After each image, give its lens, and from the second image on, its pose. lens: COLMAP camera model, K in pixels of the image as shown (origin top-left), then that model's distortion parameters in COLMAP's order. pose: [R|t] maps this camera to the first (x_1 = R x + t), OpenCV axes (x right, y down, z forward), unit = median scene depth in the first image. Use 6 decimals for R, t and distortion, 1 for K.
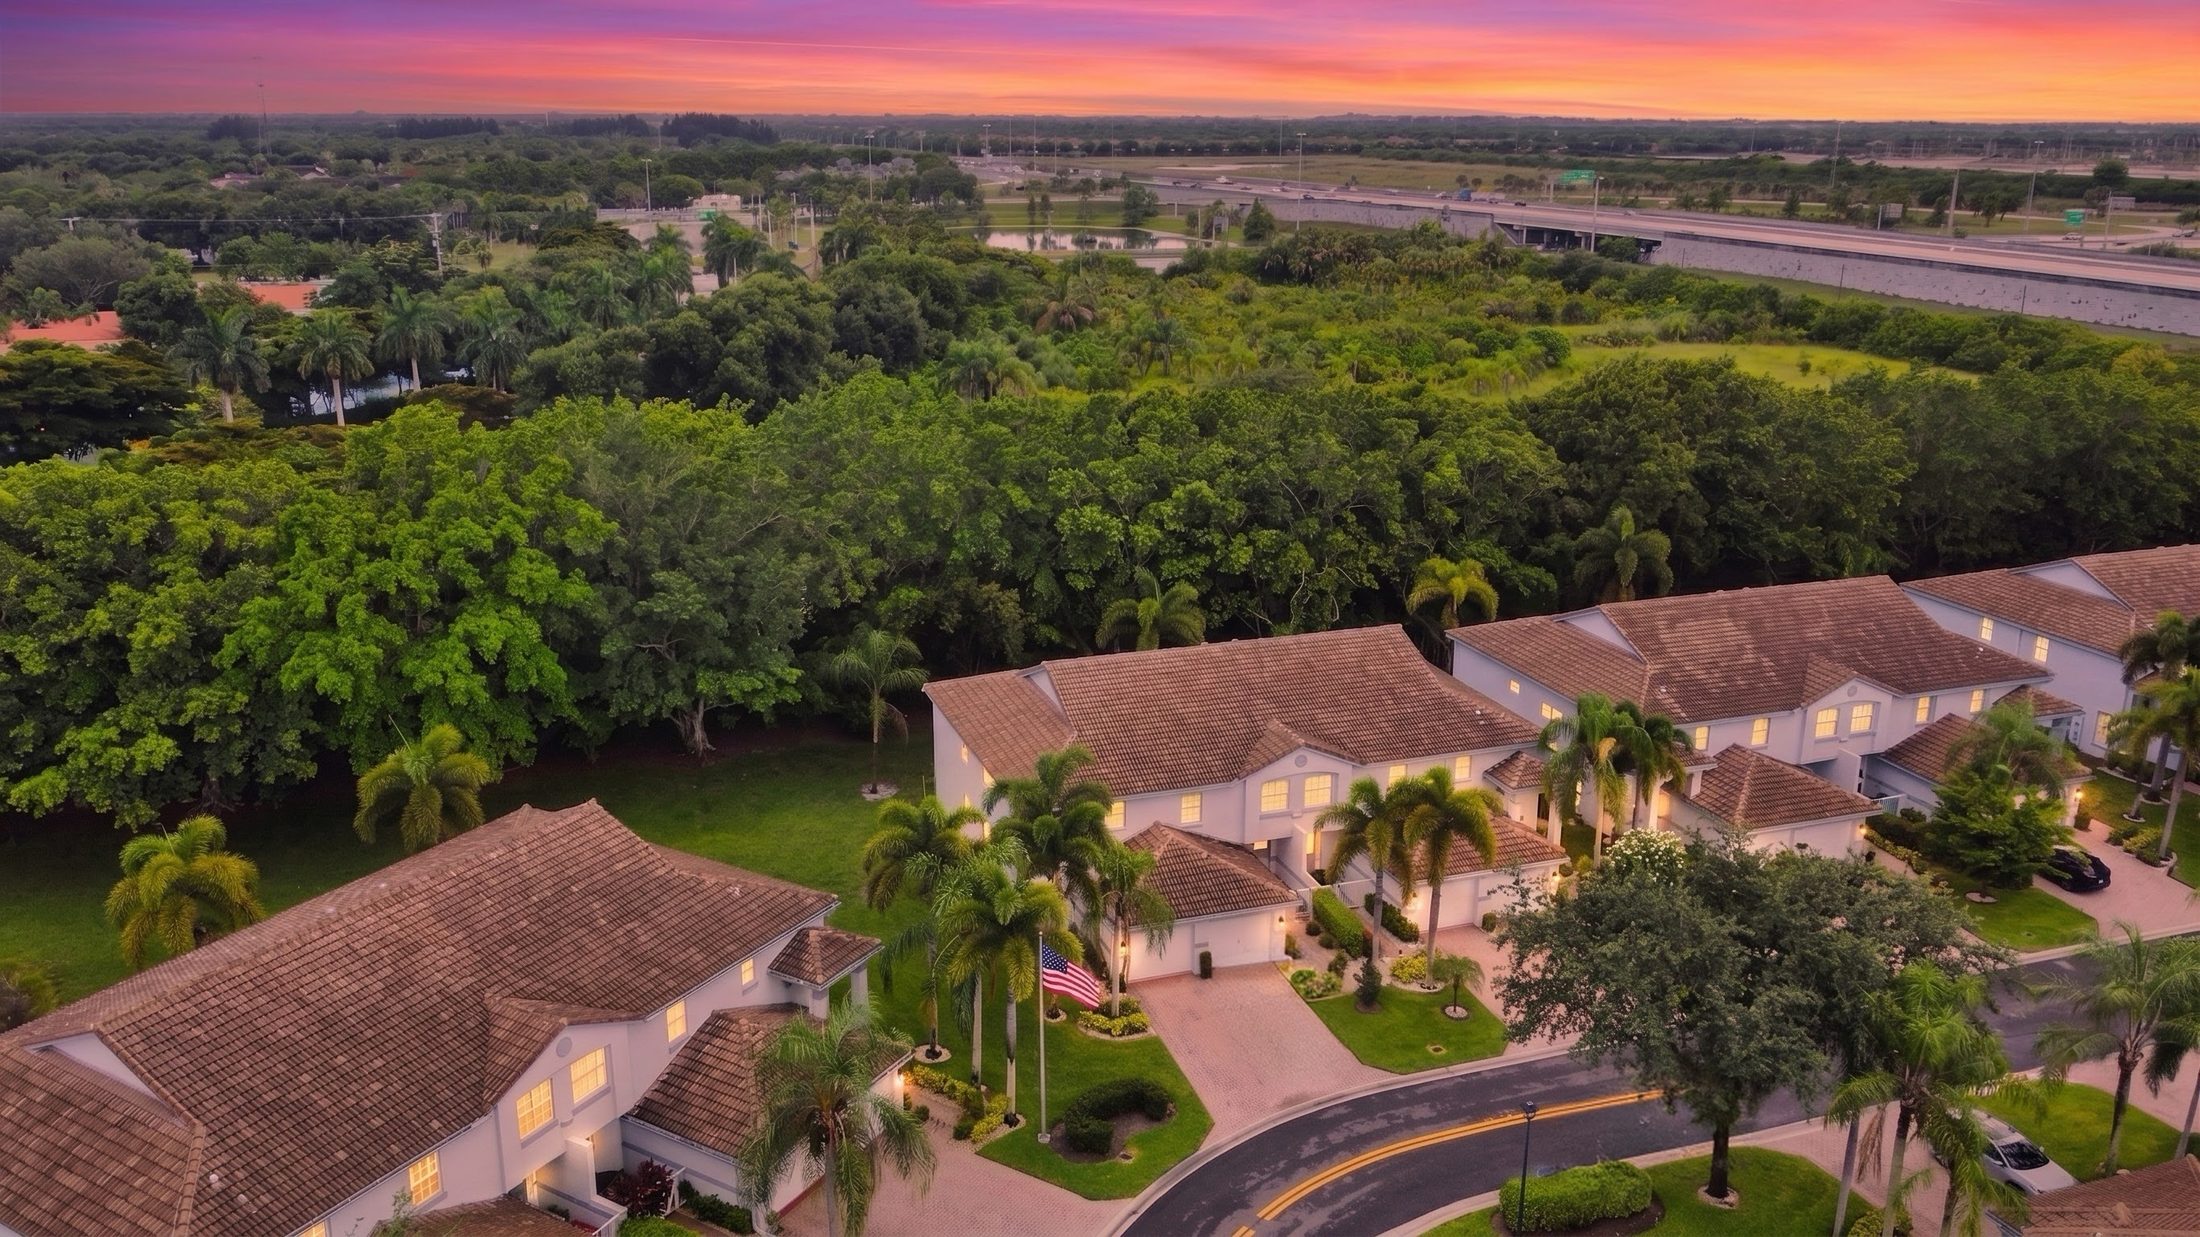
lens RADIAL K [[1683.4, 0, 1091.1], [0, 1683.4, 618.9], [0, 0, 1]] dist [0.001242, -0.011582]
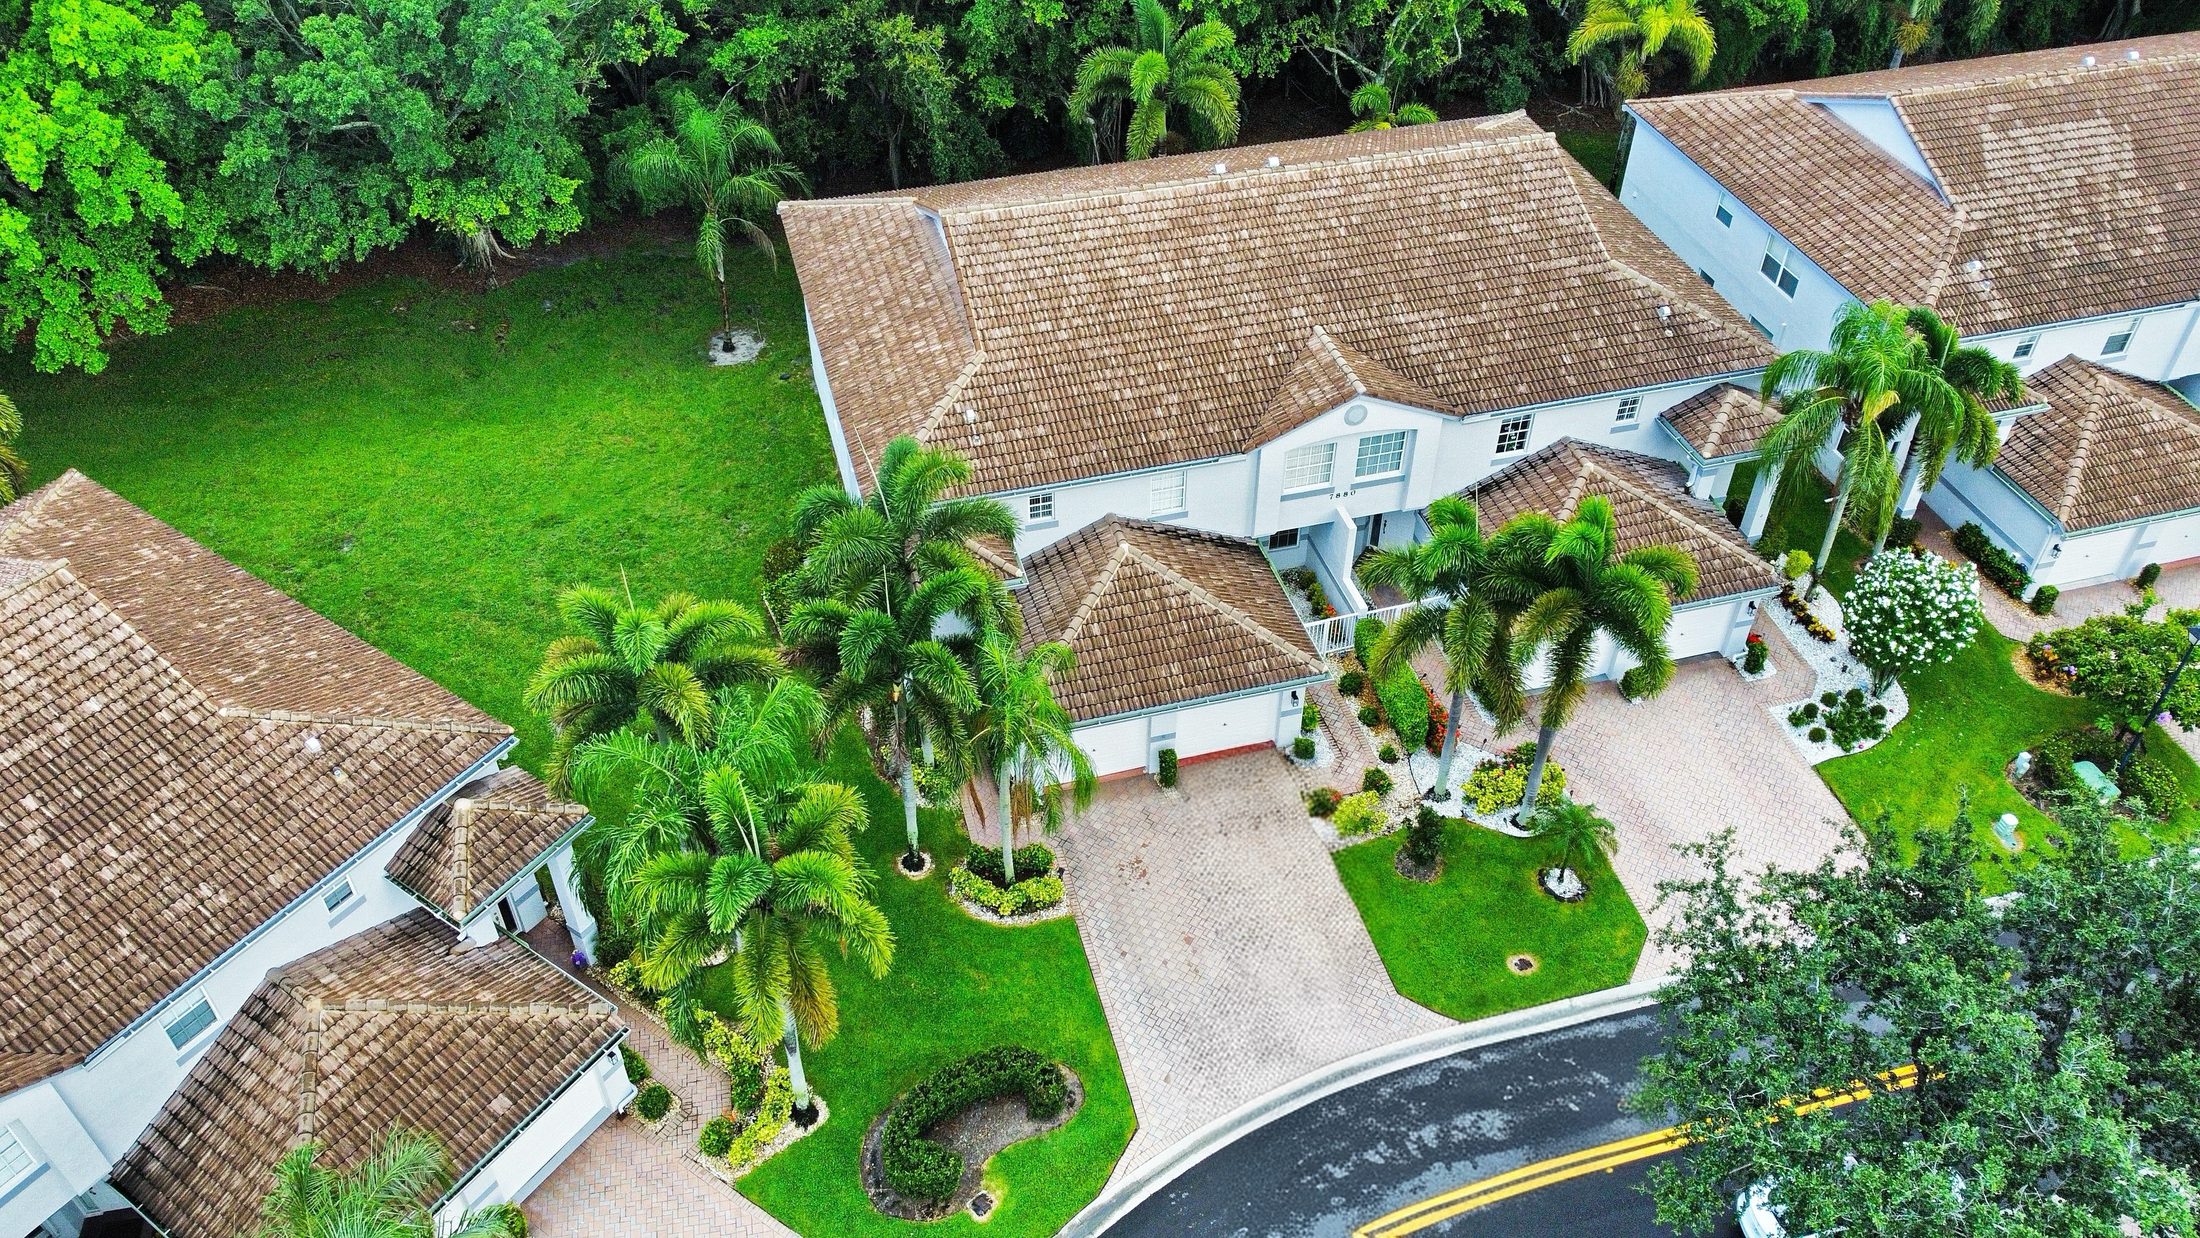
lens RADIAL K [[1683.4, 0, 1120.7], [0, 1683.4, 625.4], [0, 0, 1]] dist [0.001242, -0.011582]
pose [[0.998524, 0.038854, -0.037937, 0.058469], [-0.019406, 0.907797, 0.418961, -0.084340], [0.050717, -0.417607, 0.907211, 0.369688]]
